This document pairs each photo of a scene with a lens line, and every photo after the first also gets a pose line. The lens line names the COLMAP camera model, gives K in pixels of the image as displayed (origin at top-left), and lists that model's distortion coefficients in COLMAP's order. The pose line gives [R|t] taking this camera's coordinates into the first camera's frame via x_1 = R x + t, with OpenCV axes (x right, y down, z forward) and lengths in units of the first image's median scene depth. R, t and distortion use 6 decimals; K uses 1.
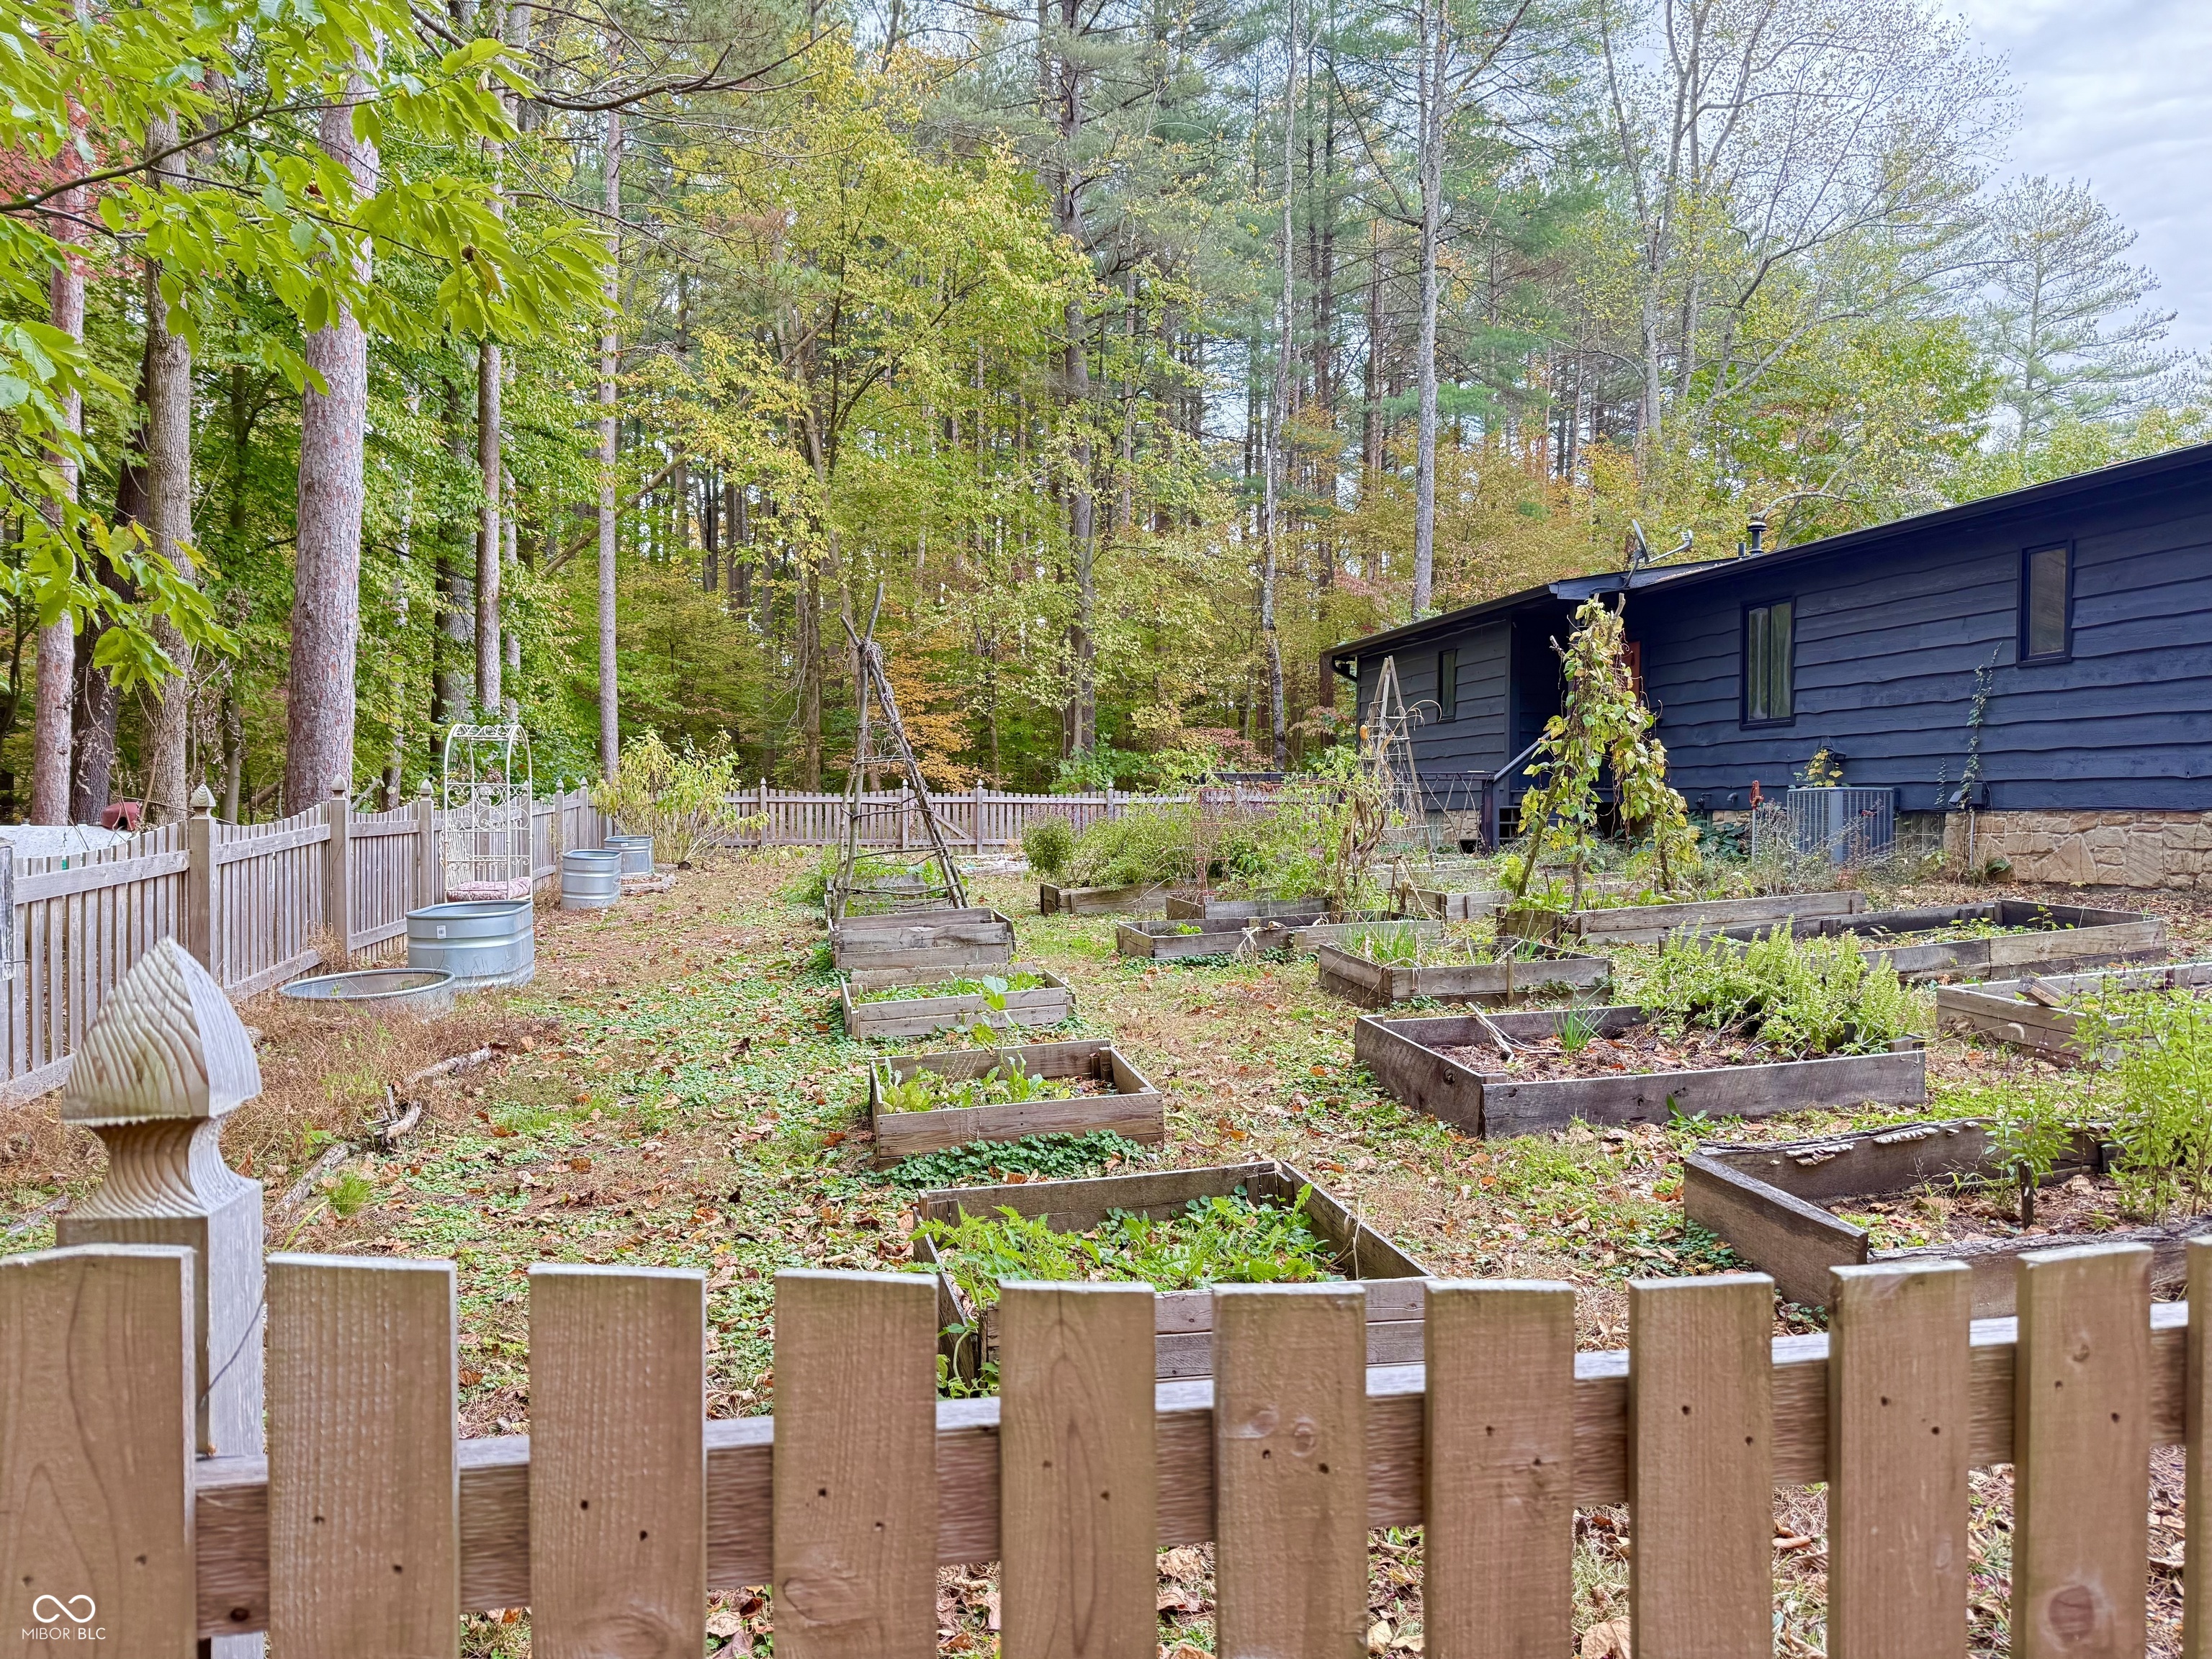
lens RADIAL K [[1532.6, 0, 1106.0], [0, 1532.6, 829.5], [0, 0, 1]] dist [0.123288, -0.208904]
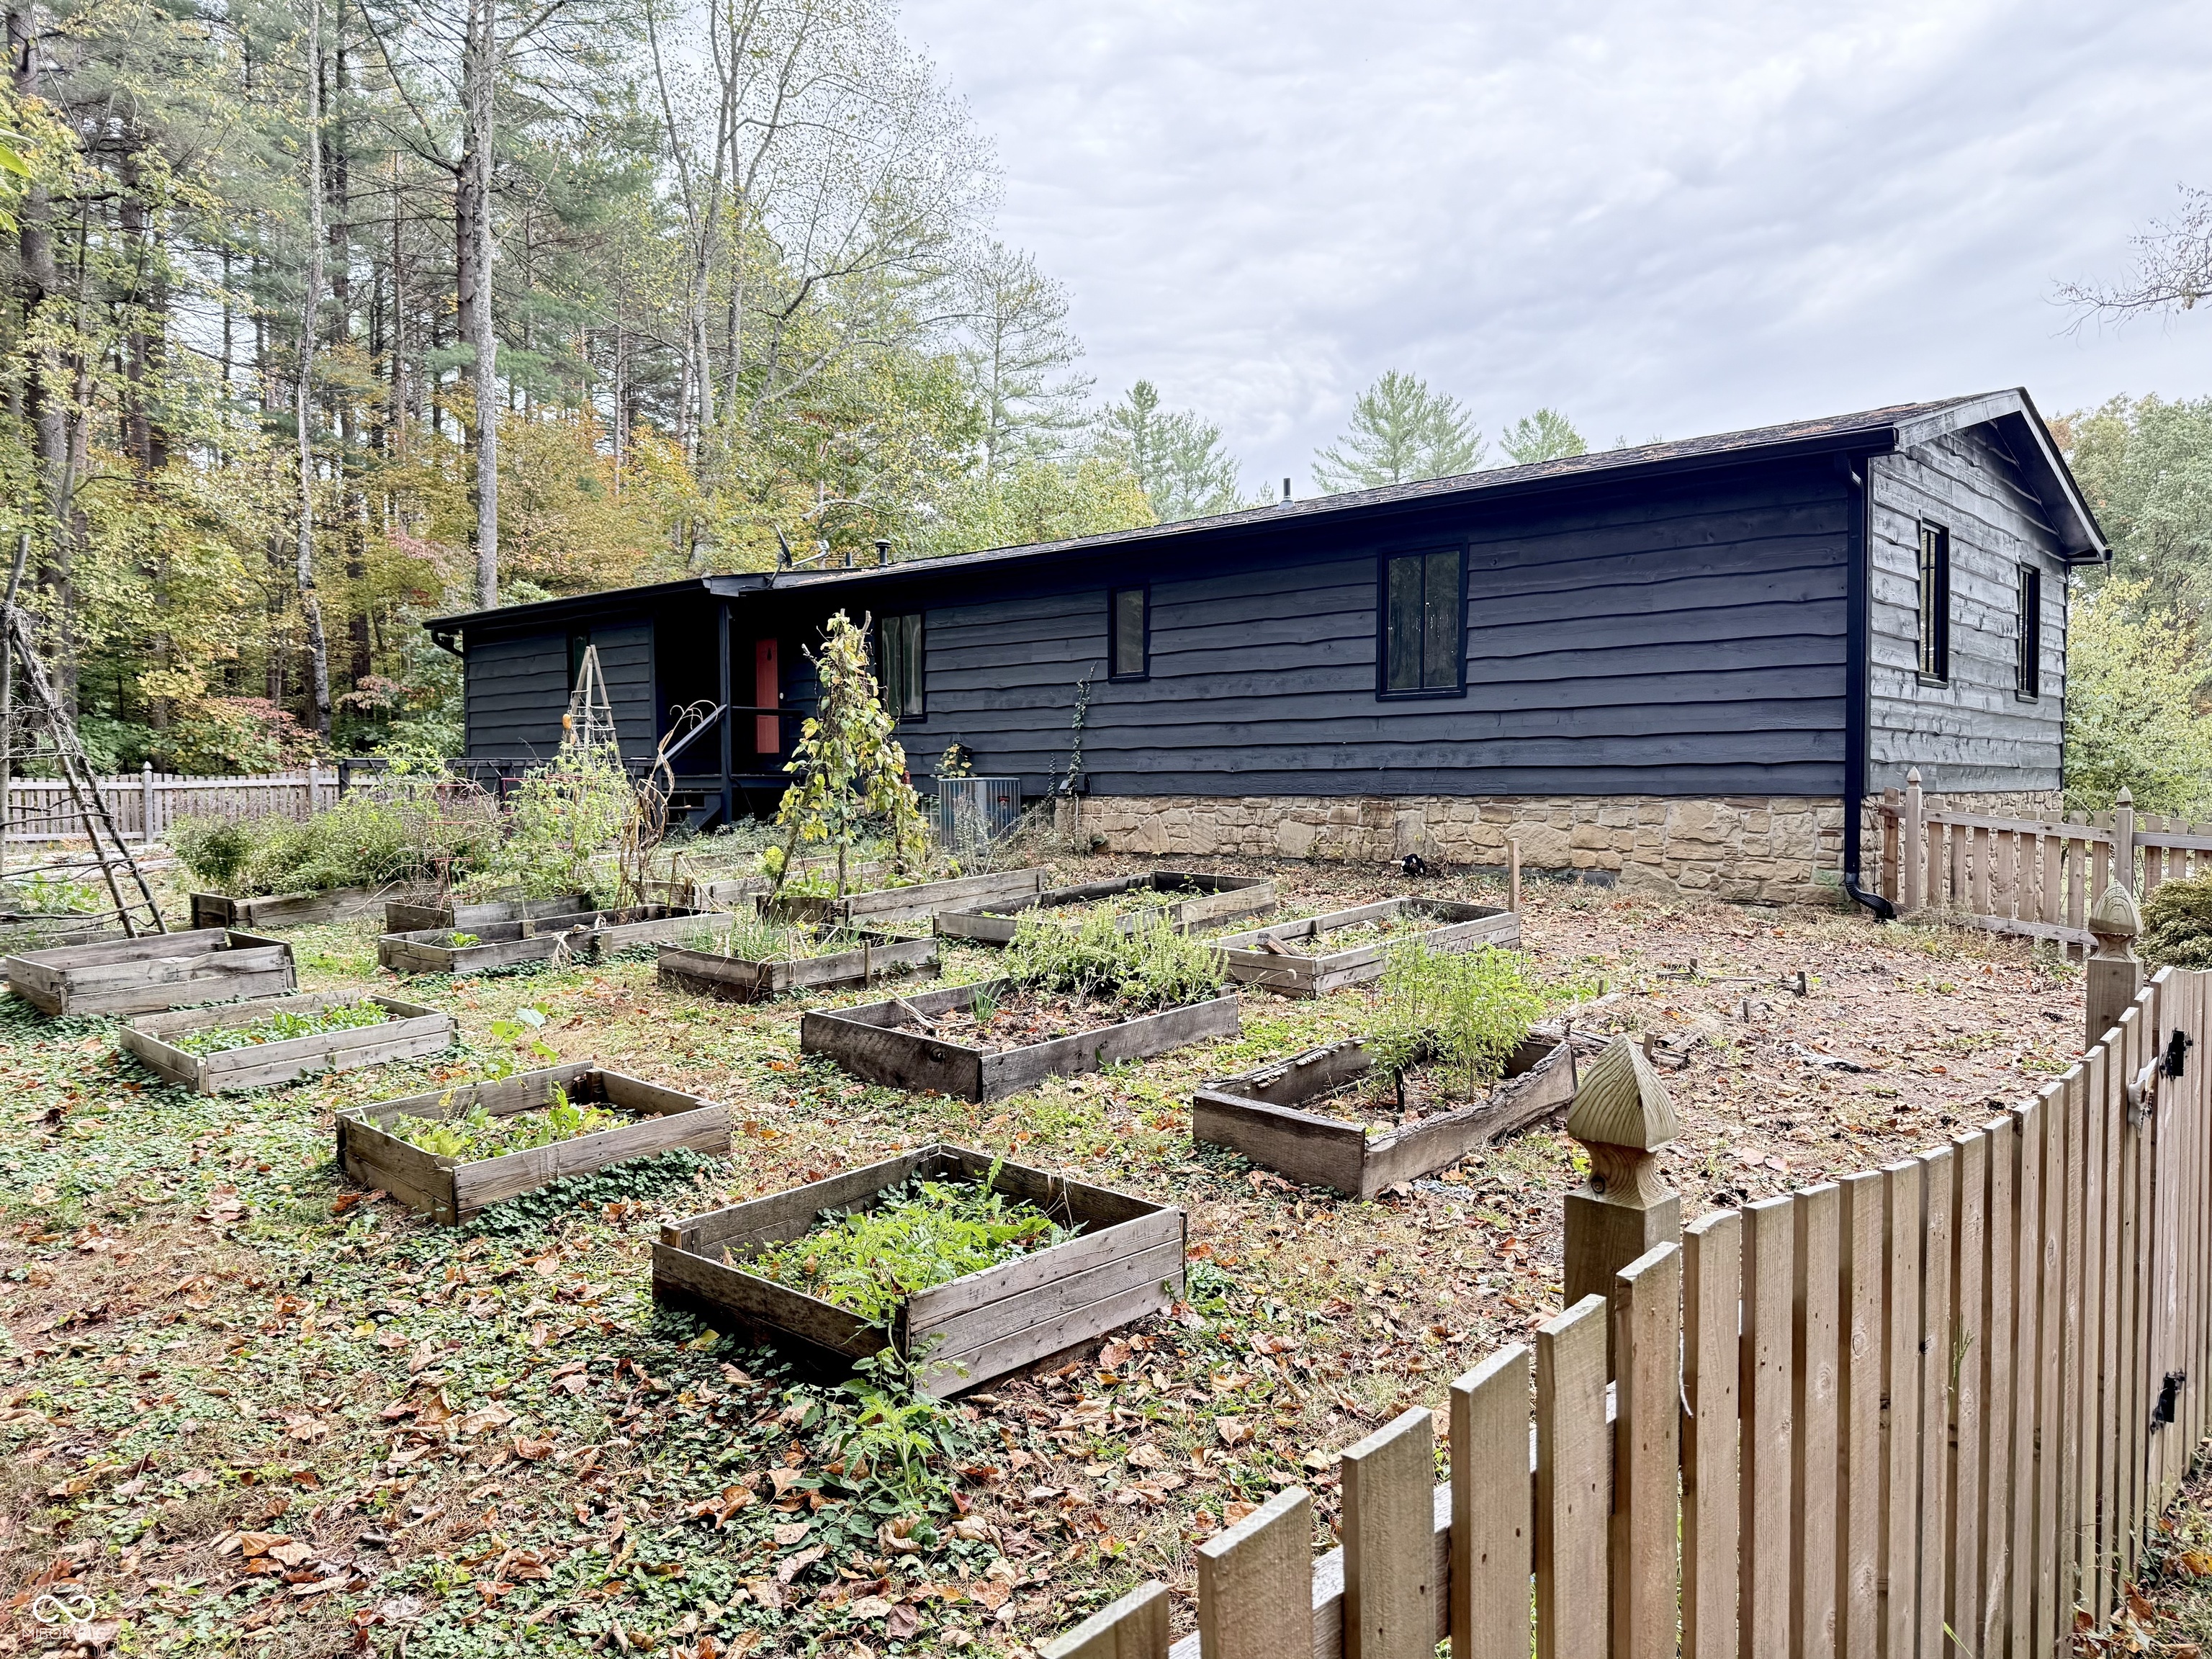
lens RADIAL K [[1532.6, 0, 1106.0], [0, 1532.6, 829.5], [0, 0, 1]] dist [0.123288, -0.208904]
pose [[0.804074, -0.025582, 0.593978, -0.161858], [0.013733, 0.999606, 0.024461, -0.015959], [-0.594370, -0.011511, 0.804109, 0.001331]]
